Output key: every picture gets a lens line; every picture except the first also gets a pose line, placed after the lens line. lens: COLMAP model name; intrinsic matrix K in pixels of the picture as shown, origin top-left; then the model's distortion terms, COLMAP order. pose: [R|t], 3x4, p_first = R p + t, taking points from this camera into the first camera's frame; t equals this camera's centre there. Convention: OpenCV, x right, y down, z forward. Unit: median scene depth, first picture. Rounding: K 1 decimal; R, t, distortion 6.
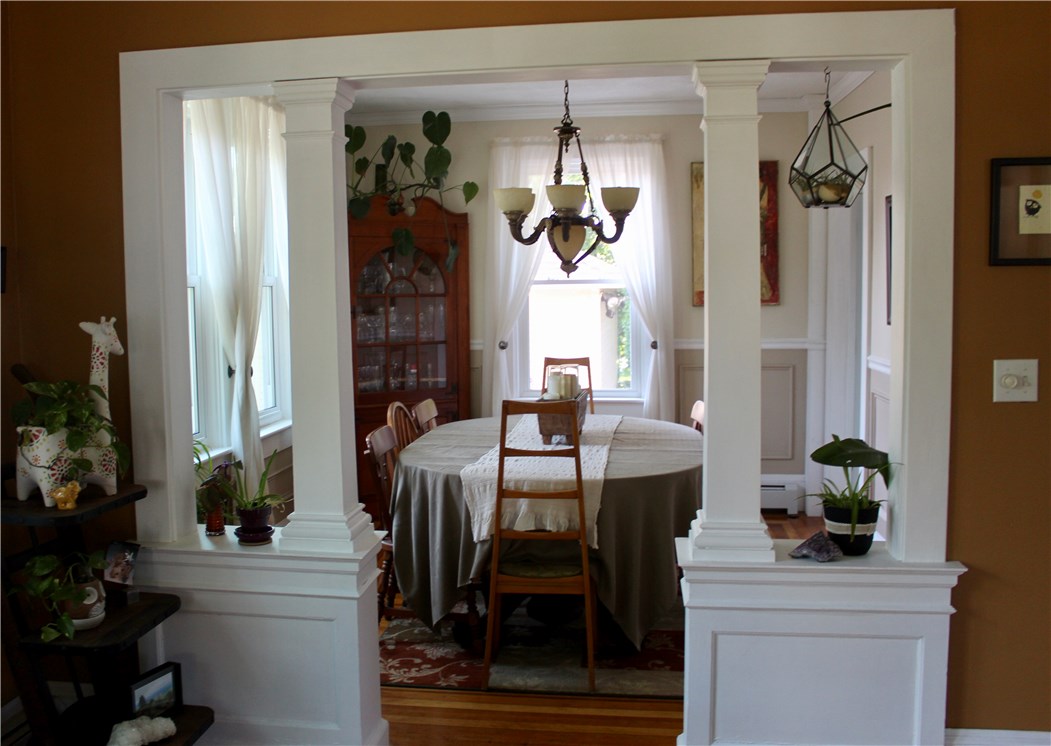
lens RADIAL K [[1083.2, 0, 525.5], [0, 1083.2, 373.0], [0, 0, 1]] dist [-0.048788, -0.005925]
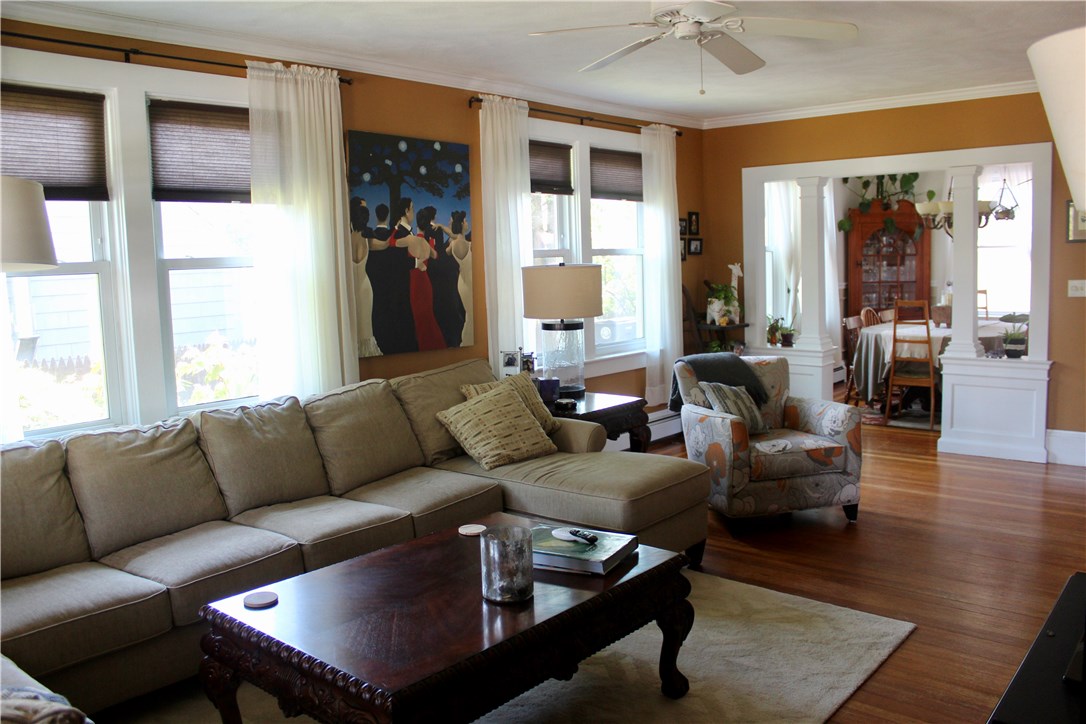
lens RADIAL K [[884.3, 0, 543.0], [0, 884.3, 362.0], [0, 0, 1]] dist [-0.129889, 0.009304]
pose [[0.840612, 0.048567, -0.539456, 0.420112], [-0.022446, 0.998240, 0.054894, 0.088300], [0.541172, -0.034036, 0.840223, -1.172215]]
